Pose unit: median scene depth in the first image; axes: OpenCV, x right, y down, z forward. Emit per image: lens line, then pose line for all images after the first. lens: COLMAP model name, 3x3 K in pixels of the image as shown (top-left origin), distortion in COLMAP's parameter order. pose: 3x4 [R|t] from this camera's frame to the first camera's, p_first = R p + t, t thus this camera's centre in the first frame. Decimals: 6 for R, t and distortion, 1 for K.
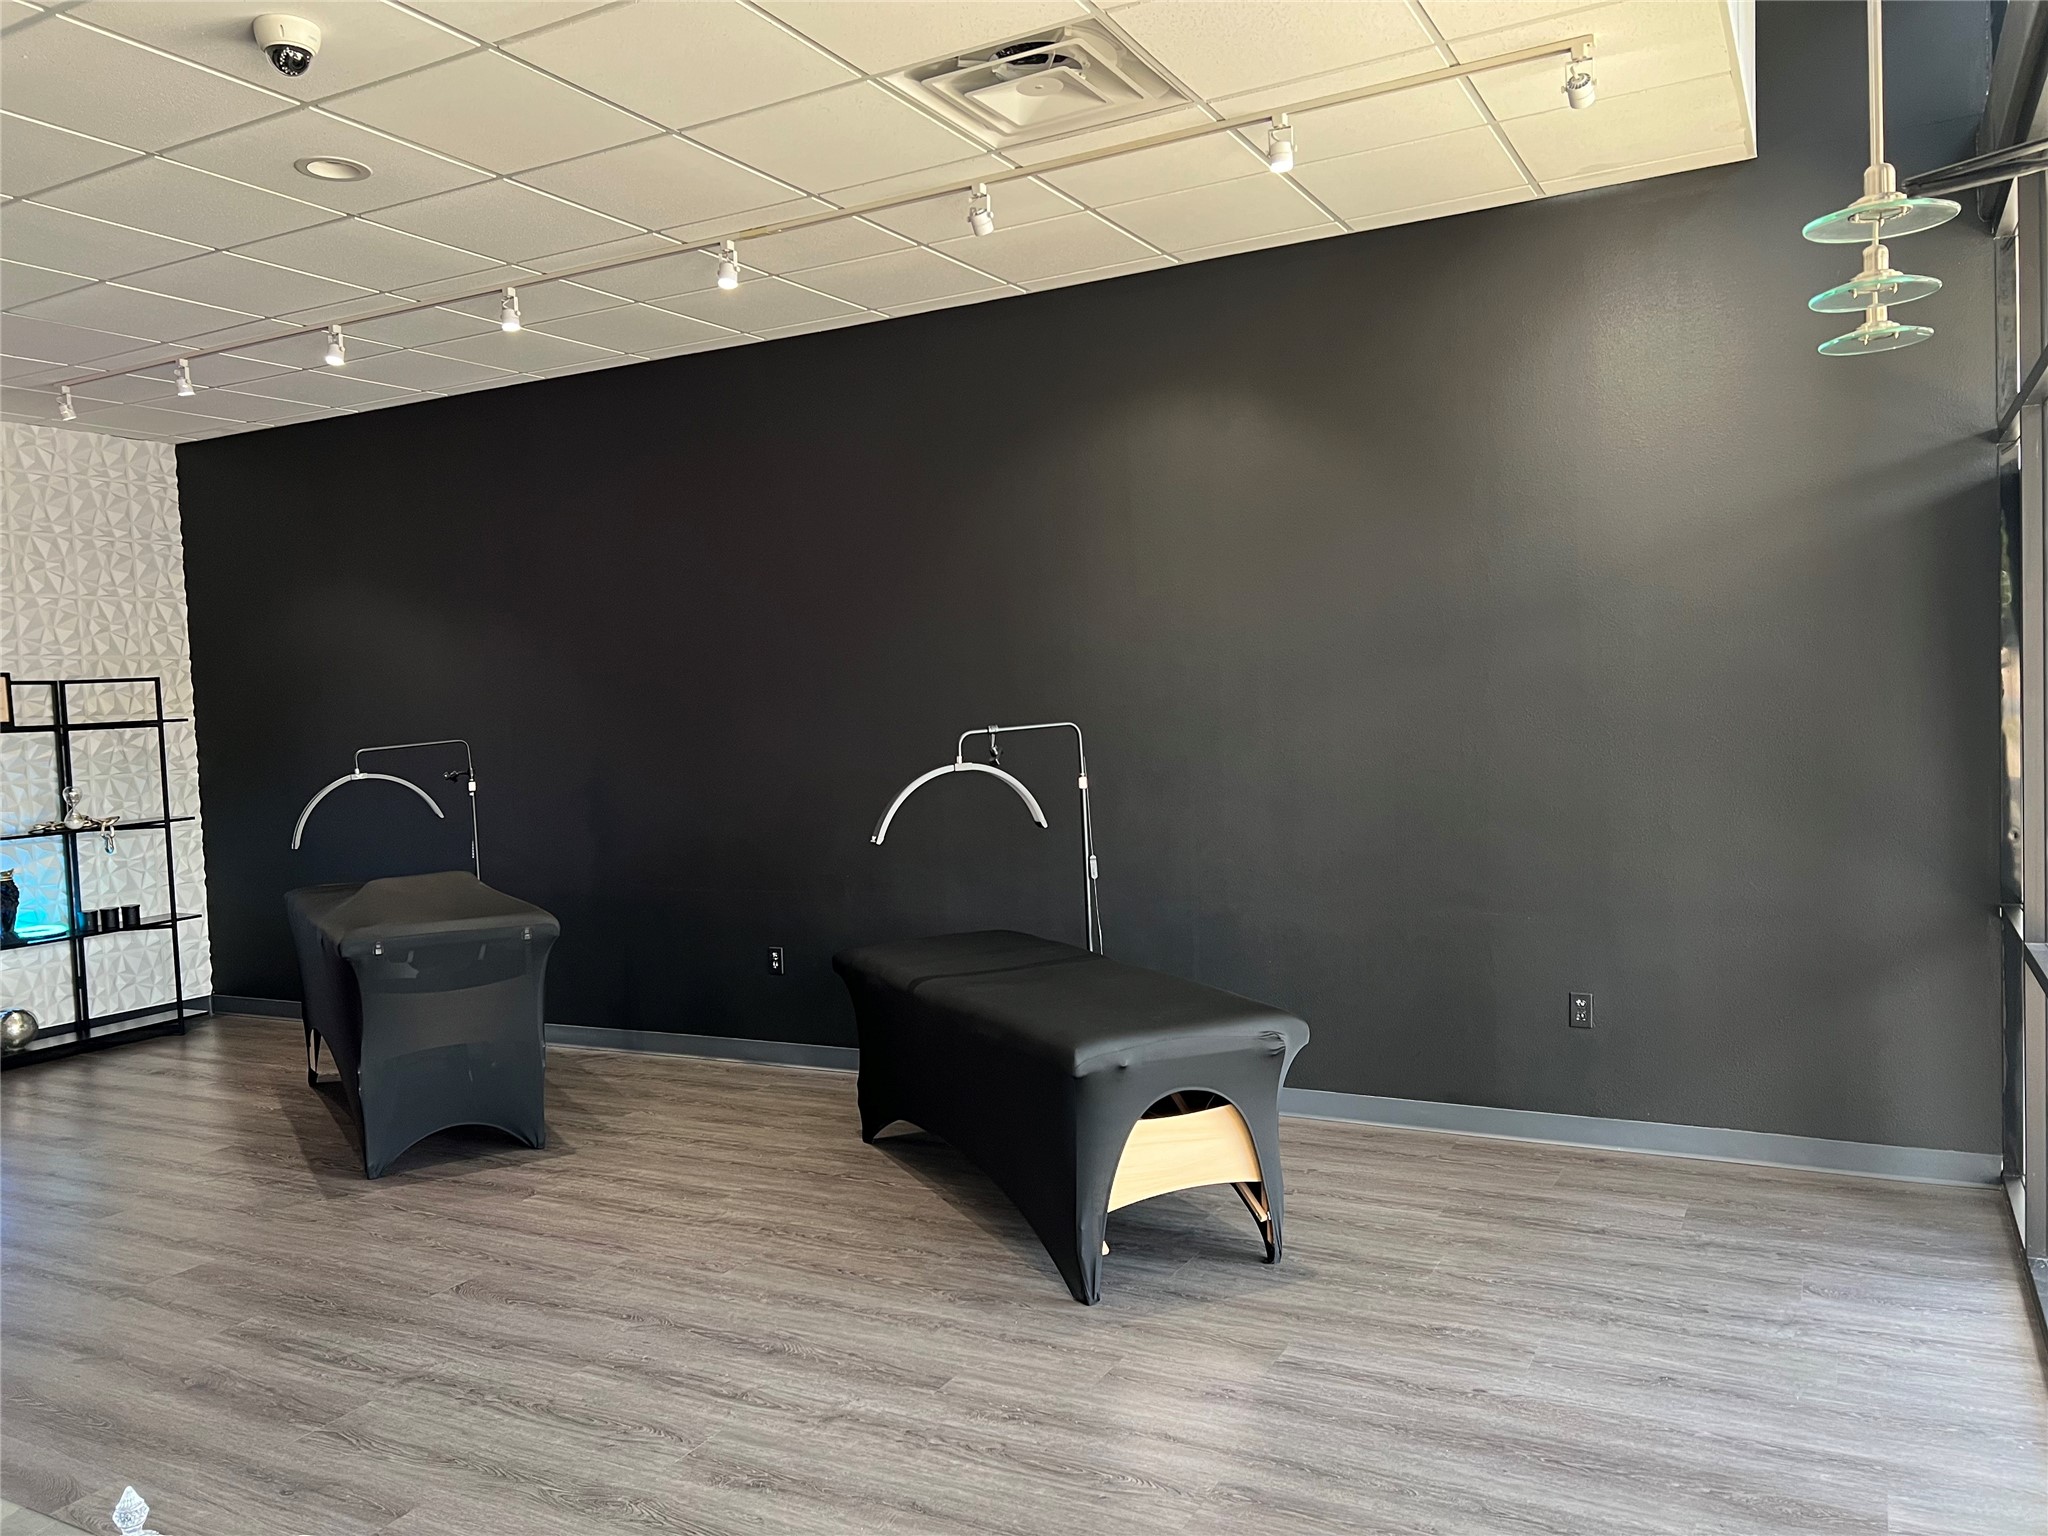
lens RADIAL K [[1540.4, 0, 1028.8], [0, 1540.4, 779.7], [0, 0, 1]] dist [0.050314, -0.057429]
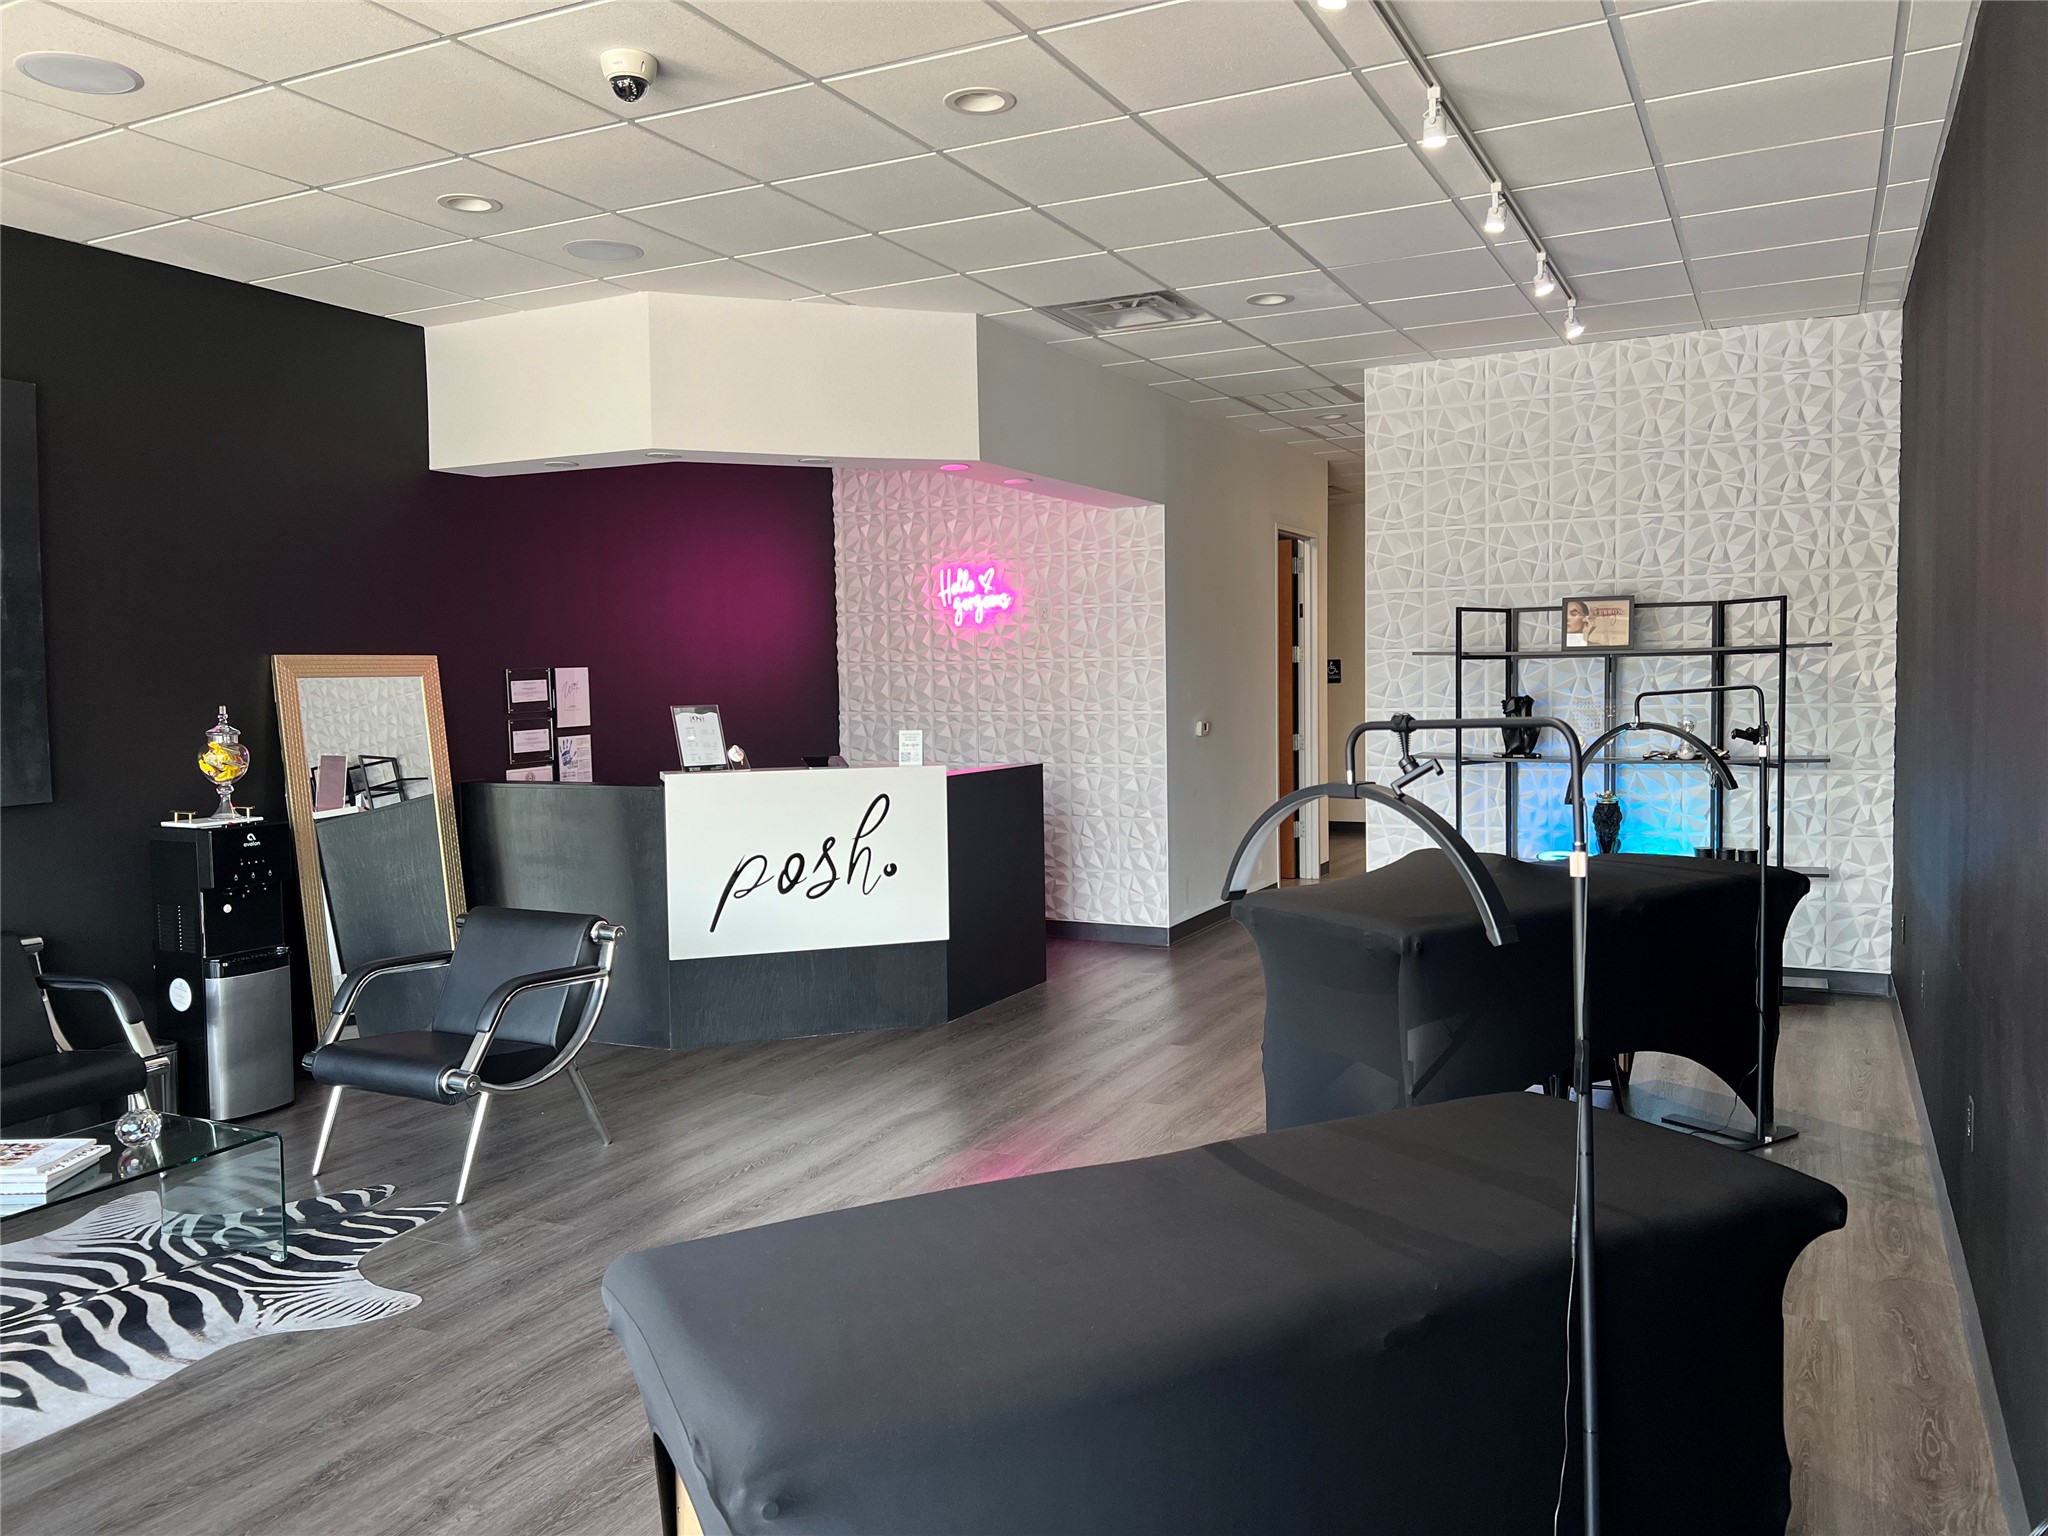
lens RADIAL K [[1519.7, 0, 1013.7], [0, 1519.7, 763.1], [0, 0, 1]] dist [0.062960, -0.075989]
pose [[0.016586, 0.097555, -0.995092, 0.303754], [-0.033905, 0.994711, 0.096953, -0.041815], [0.999287, 0.032130, 0.019806, 0.562831]]
